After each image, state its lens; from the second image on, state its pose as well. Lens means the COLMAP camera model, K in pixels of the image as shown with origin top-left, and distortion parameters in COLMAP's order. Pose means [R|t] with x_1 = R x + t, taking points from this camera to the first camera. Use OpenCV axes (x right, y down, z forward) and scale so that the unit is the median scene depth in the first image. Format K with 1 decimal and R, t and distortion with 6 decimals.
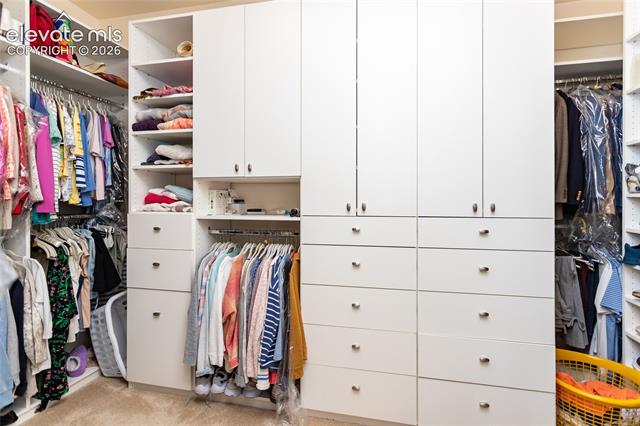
lens RADIAL K [[303.5, 0, 324.8], [0, 303.5, 196.1], [0, 0, 1]] dist [-0.005318, 0.002050]
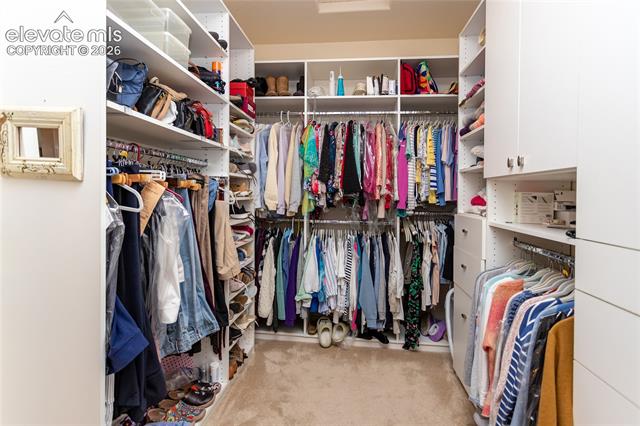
lens RADIAL K [[303.5, 0, 326.5], [0, 303.5, 197.0], [0, 0, 1]] dist [-0.005318, 0.002050]
pose [[0.105586, 0.011424, -0.994345, 0.393693], [-0.004471, 0.999929, 0.011013, -0.014345], [0.994400, 0.003283, 0.105630, 0.445410]]
